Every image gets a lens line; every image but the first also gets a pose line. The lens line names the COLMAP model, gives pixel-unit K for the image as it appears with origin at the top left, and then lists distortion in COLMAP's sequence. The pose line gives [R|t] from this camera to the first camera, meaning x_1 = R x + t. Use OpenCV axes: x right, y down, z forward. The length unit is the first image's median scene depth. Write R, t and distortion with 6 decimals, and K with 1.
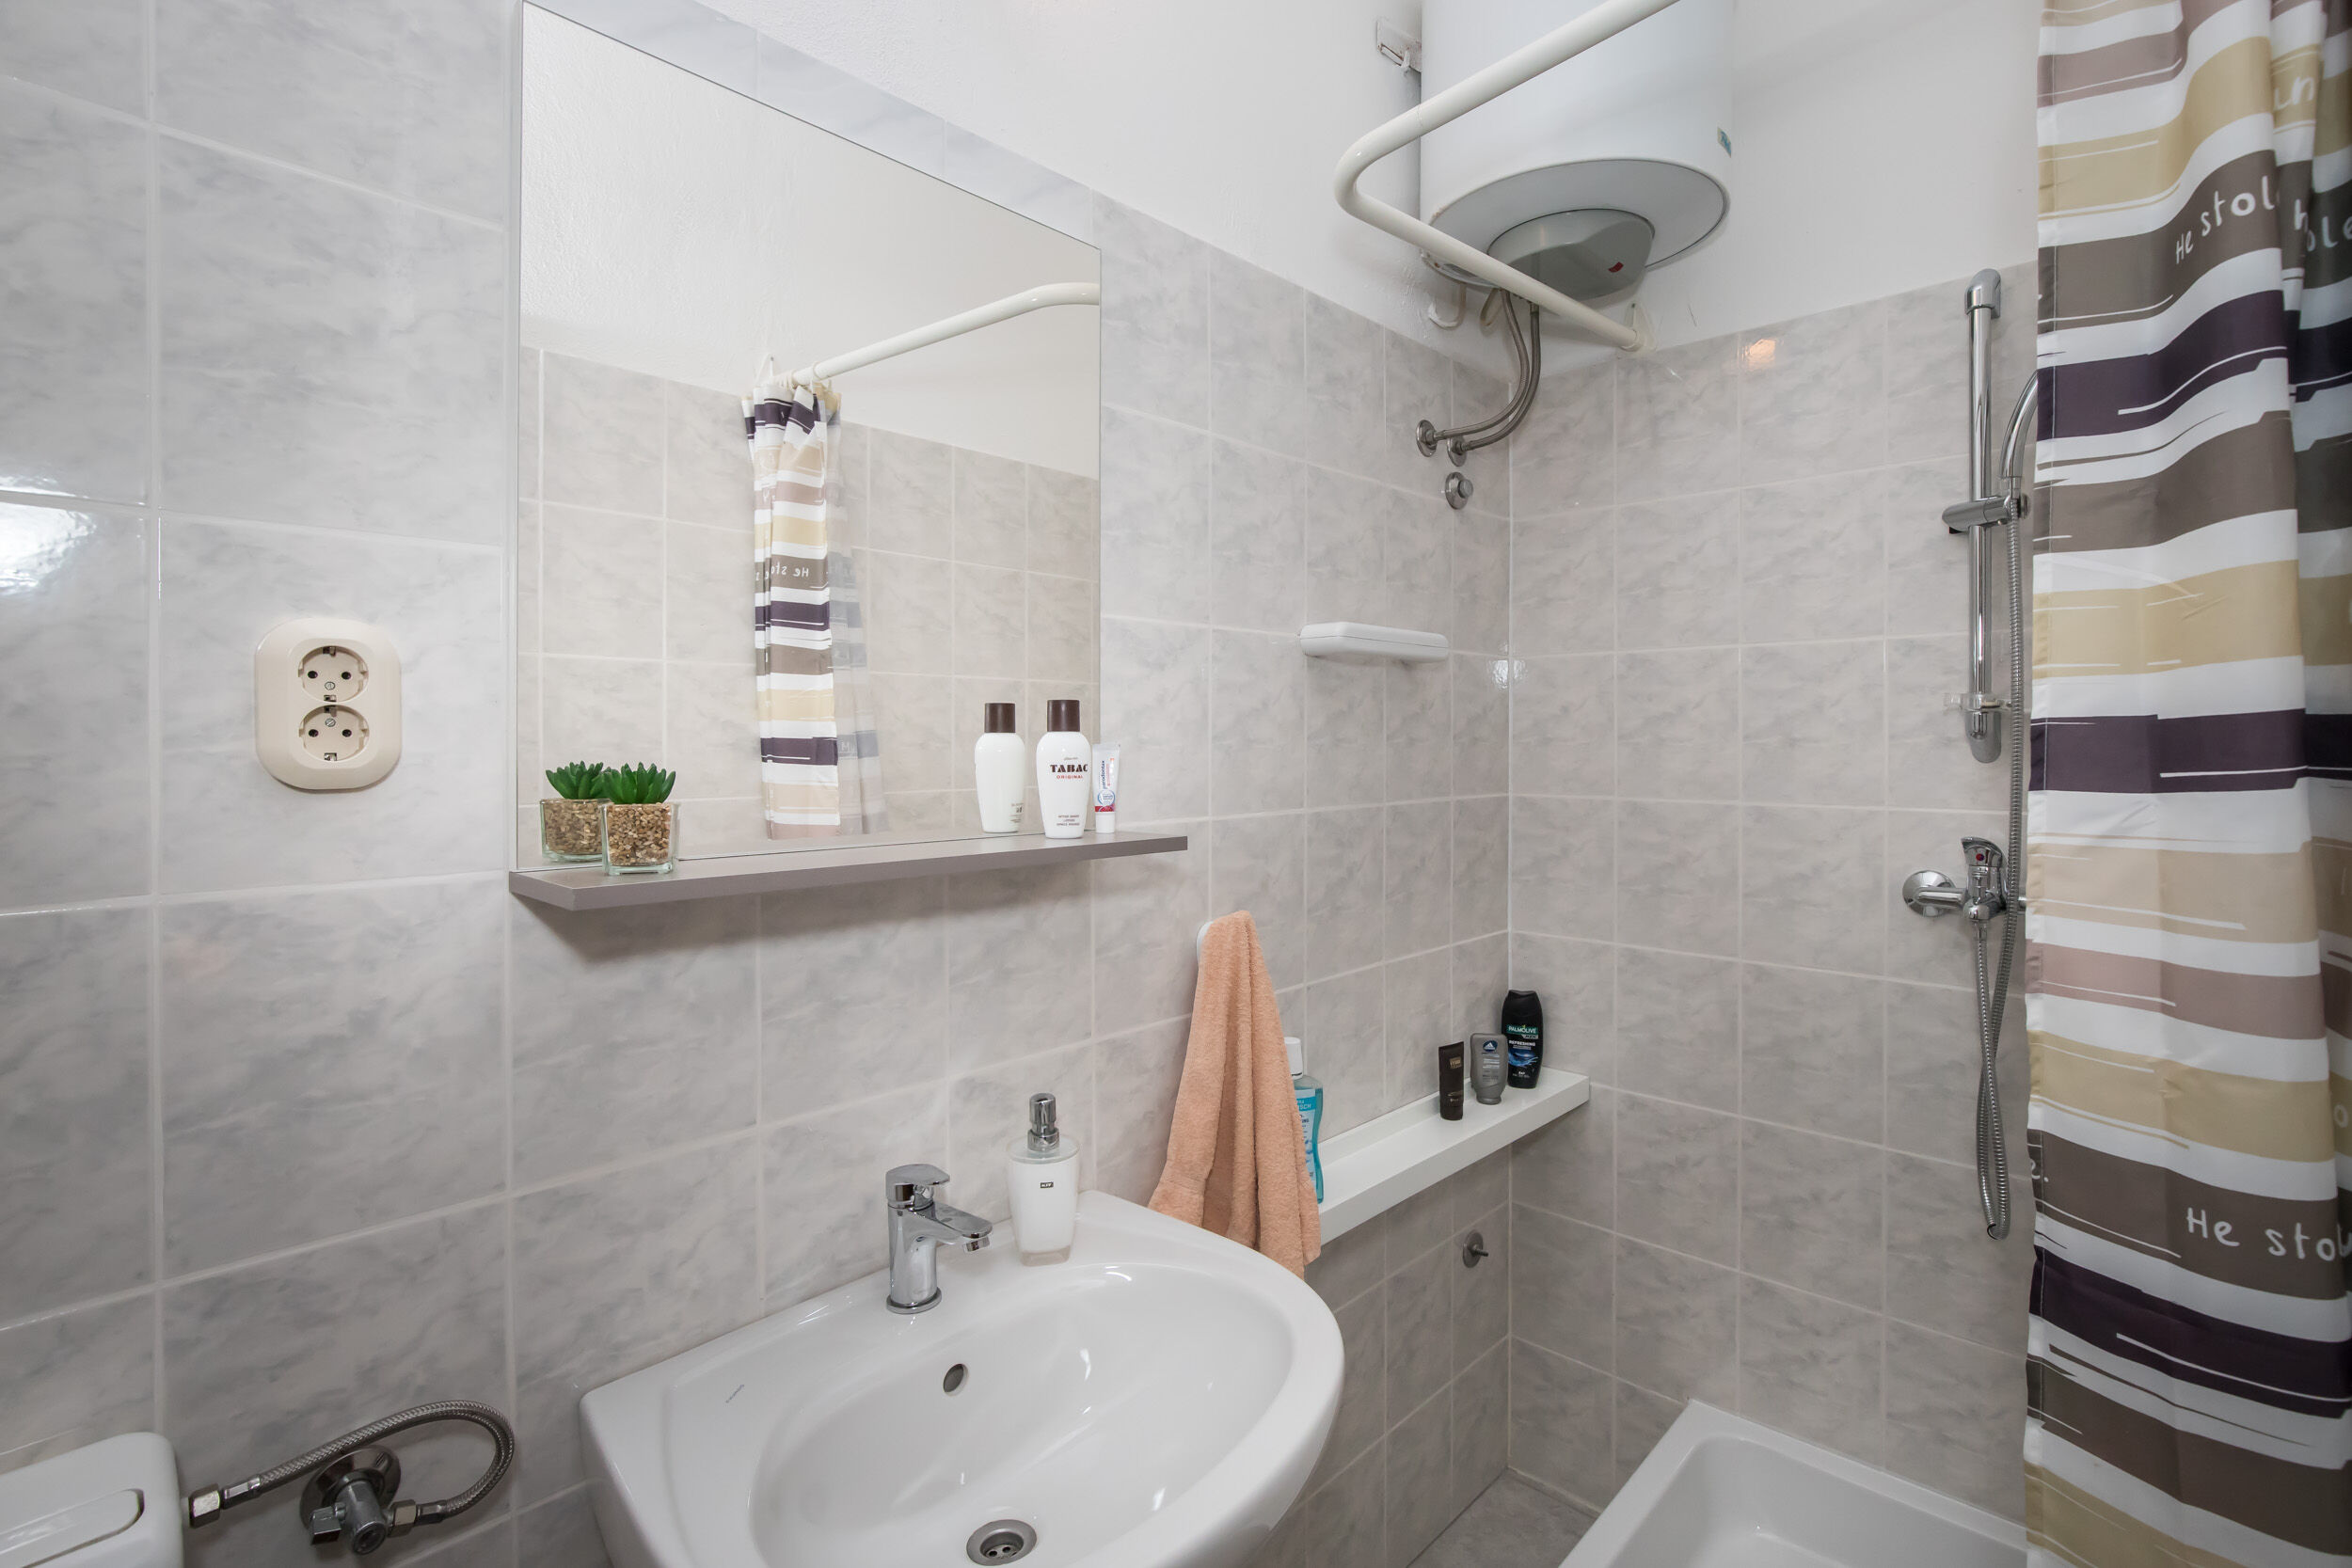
lens RADIAL K [[1071.1, 0, 1182.9], [0, 1071.1, 747.4], [0, 0, 1]] dist [-0.006194, 0.000301]
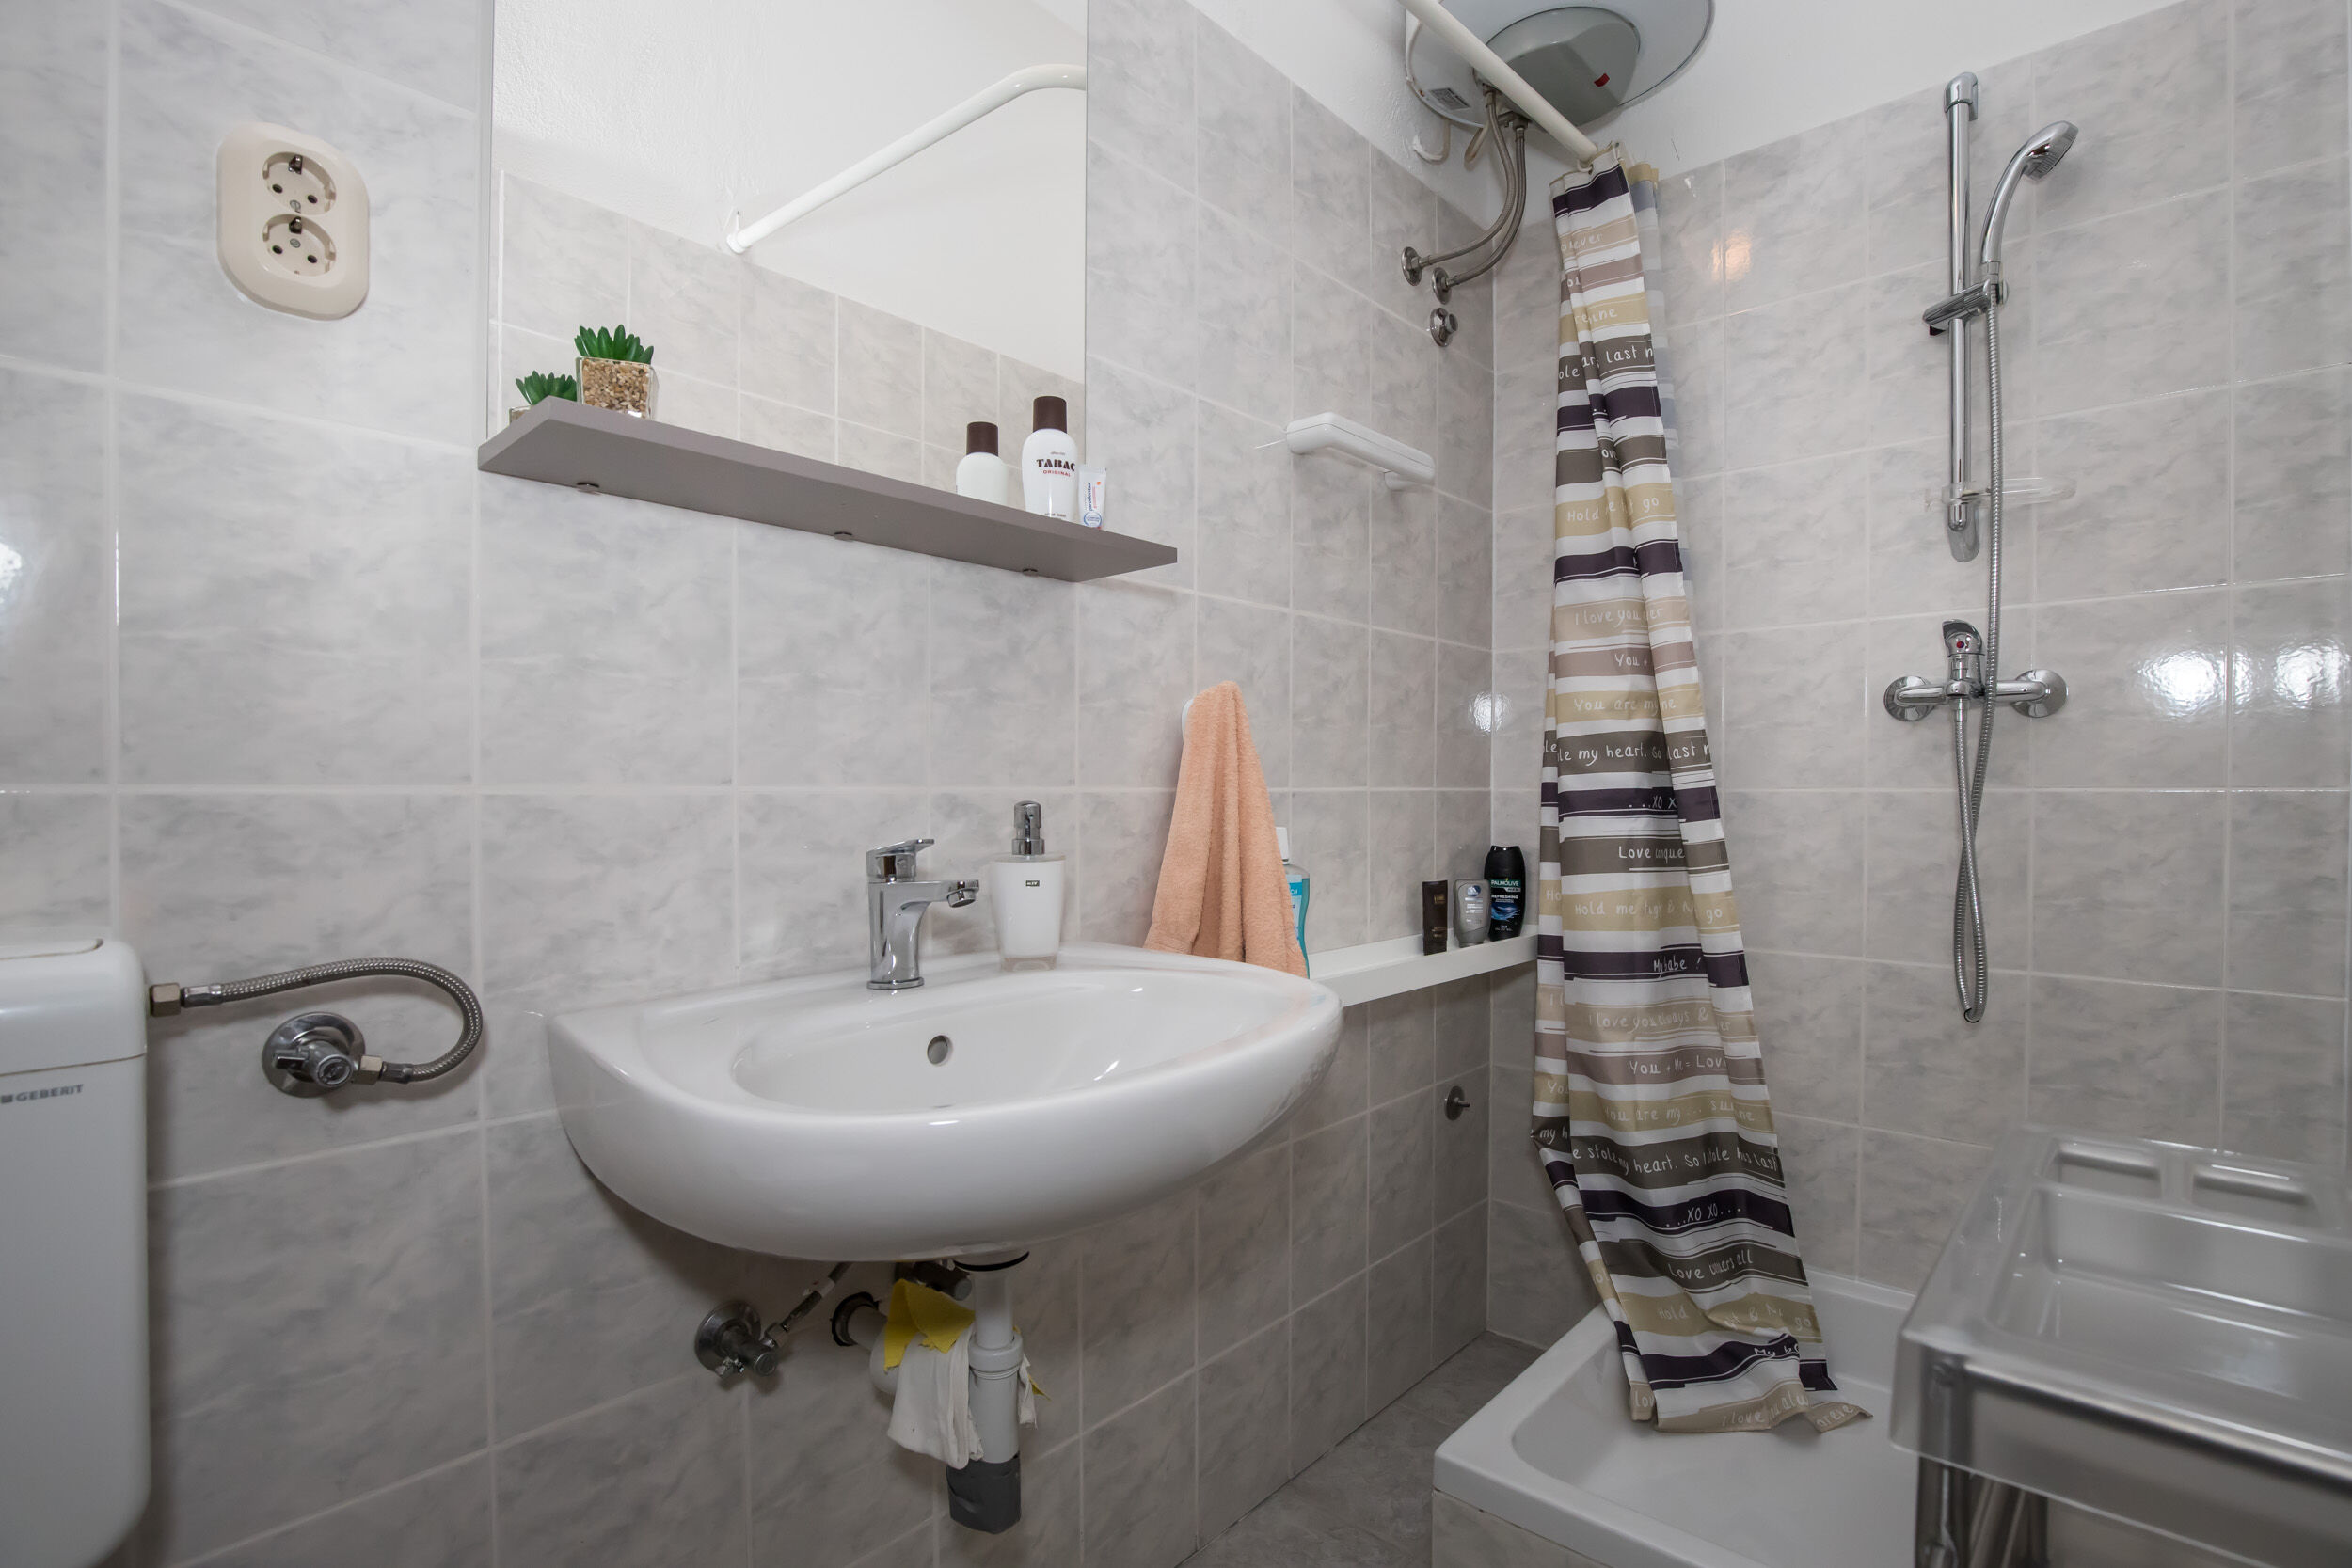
lens RADIAL K [[1080.7, 0, 1174.5], [0, 1080.7, 807.4], [0, 0, 1]] dist [-0.032682, 0.004133]
pose [[0.999687, 0.001904, 0.024934, -0.017210], [-0.002195, 0.999930, 0.011658, 0.240320], [-0.024910, -0.011709, 0.999621, 0.017180]]
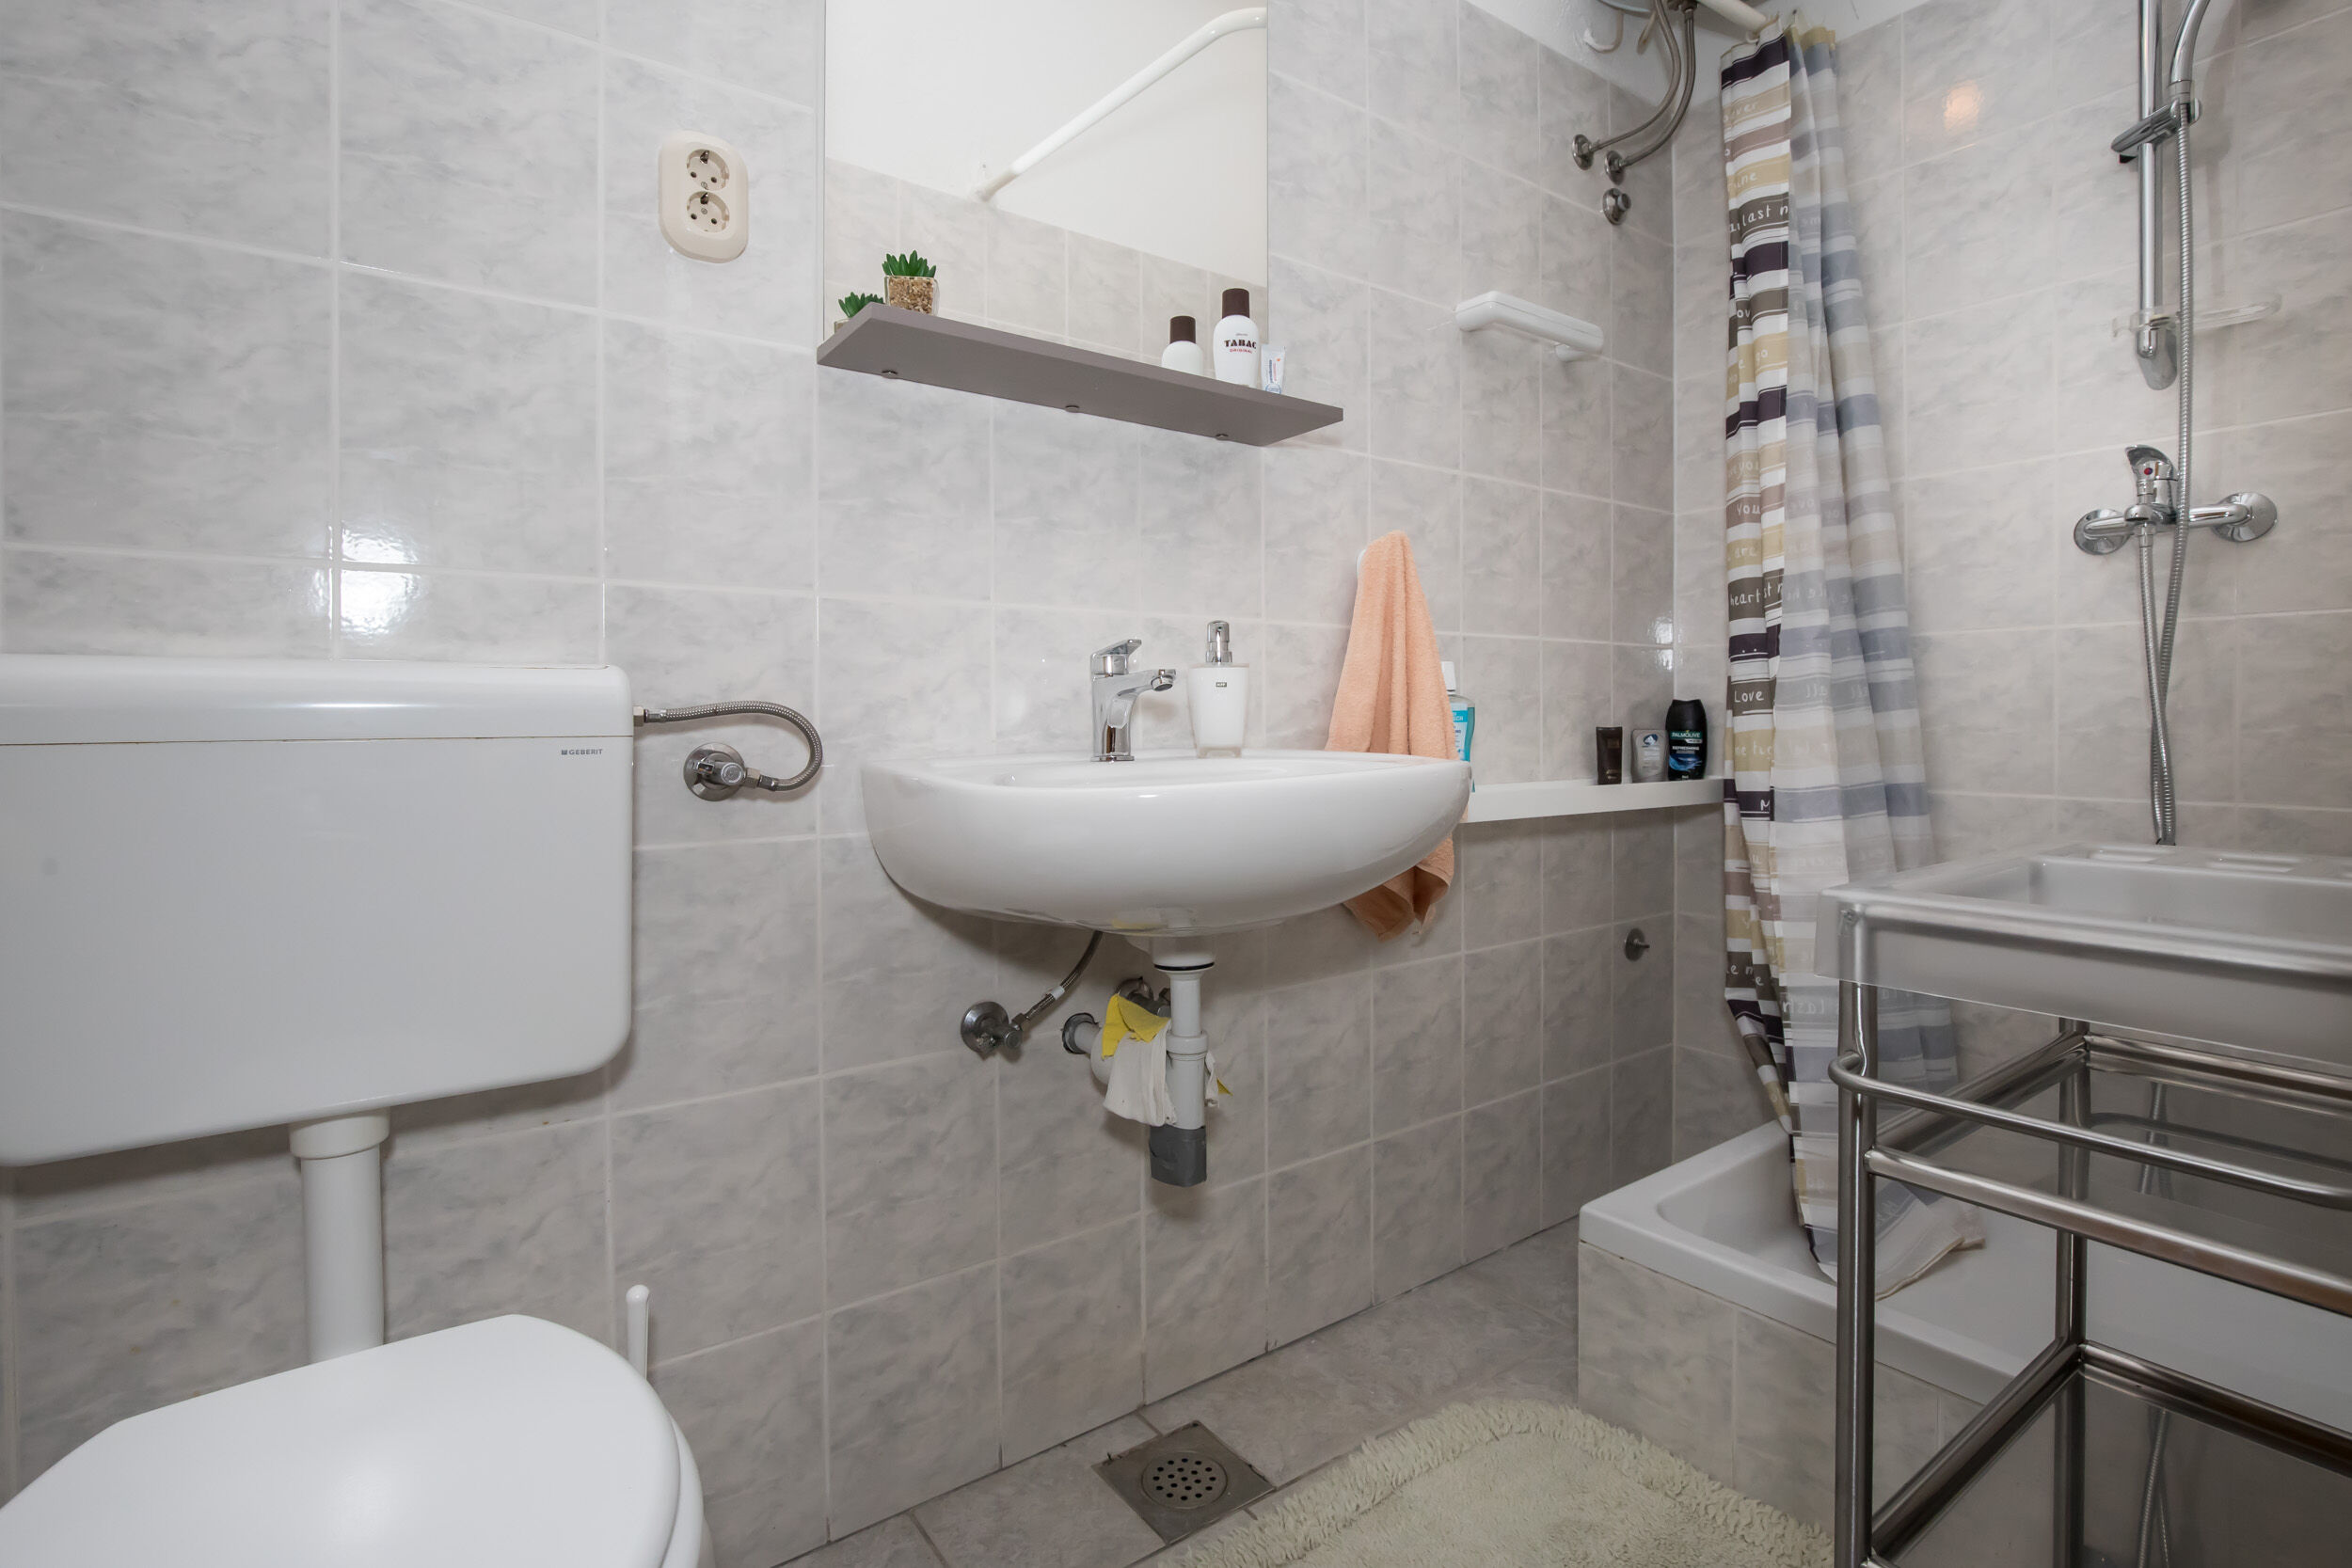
lens RADIAL K [[1087.9, 0, 1181.1], [0, 1087.9, 727.2], [0, 0, 1]] dist [-0.030360, 0.009311]
pose [[0.984507, 0.000026, -0.175344, 0.029236], [0.001051, 0.999981, 0.006050, 0.327763], [0.175341, -0.006141, 0.984489, -0.140002]]
